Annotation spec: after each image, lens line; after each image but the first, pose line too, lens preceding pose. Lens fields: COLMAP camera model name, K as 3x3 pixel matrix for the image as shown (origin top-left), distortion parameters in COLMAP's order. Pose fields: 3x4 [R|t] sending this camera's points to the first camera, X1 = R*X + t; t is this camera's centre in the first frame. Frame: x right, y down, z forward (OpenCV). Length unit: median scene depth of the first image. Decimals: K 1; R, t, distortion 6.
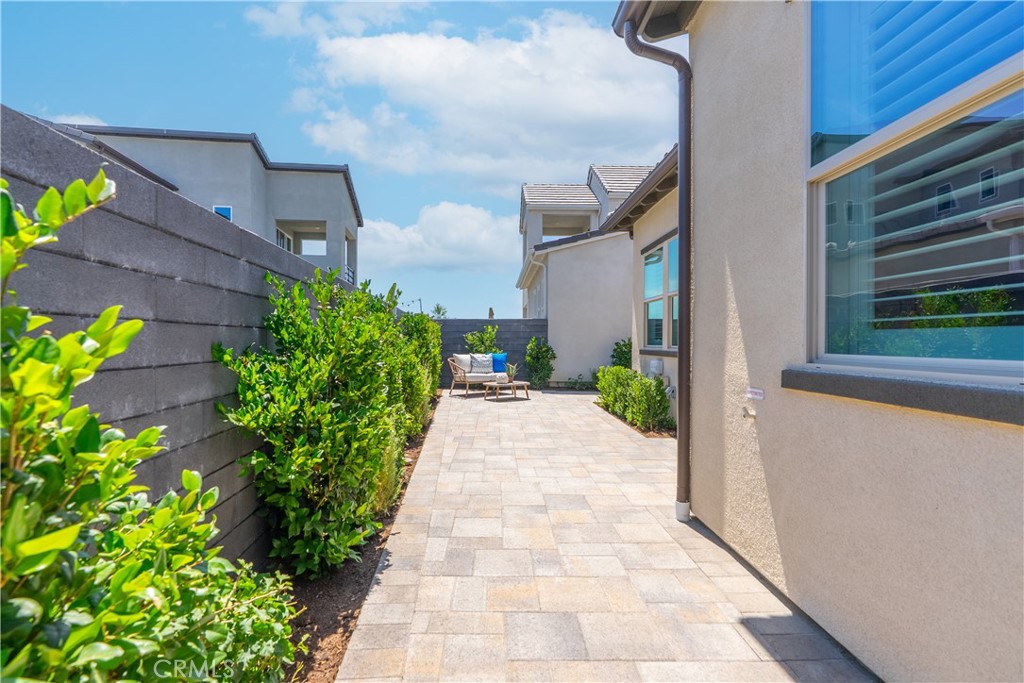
lens RADIAL K [[476.5, 0, 512.0], [0, 476.5, 341.5], [0, 0, 1]] dist [-0.036583, 0.000205]
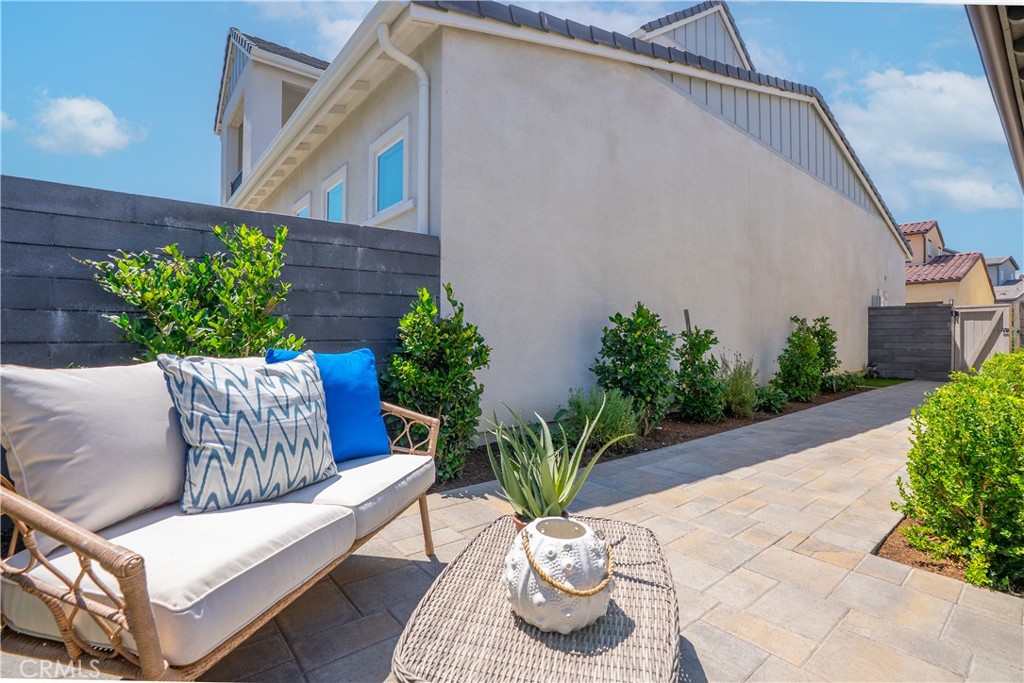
lens RADIAL K [[476.5, 0, 512.0], [0, 476.5, 341.5], [0, 0, 1]] dist [-0.036583, 0.000205]
pose [[0.794654, -0.007511, 0.607016, -0.074359], [-0.001006, 0.999906, 0.013690, 0.015765], [-0.607062, -0.011490, 0.794572, 0.692832]]
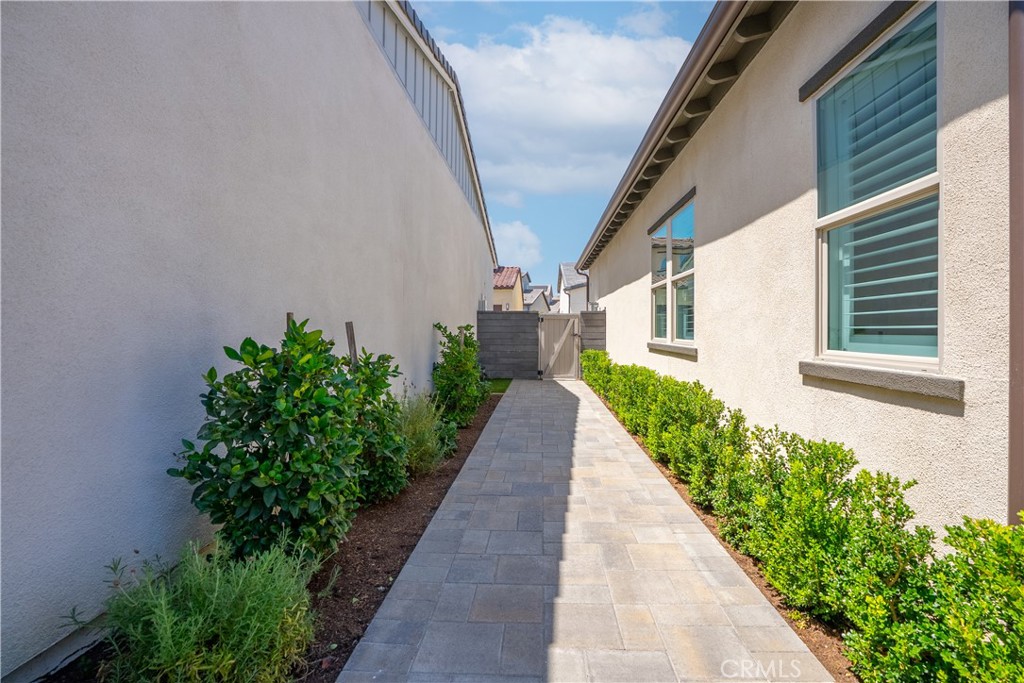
lens RADIAL K [[483.6, 0, 534.2], [0, 483.6, 329.4], [0, 0, 1]] dist [-0.040176, 0.000017]
pose [[0.047290, -0.002365, 0.998878, 0.068670], [-0.012137, 0.999922, 0.002942, -0.008506], [-0.998807, -0.012263, 0.047258, 0.843474]]
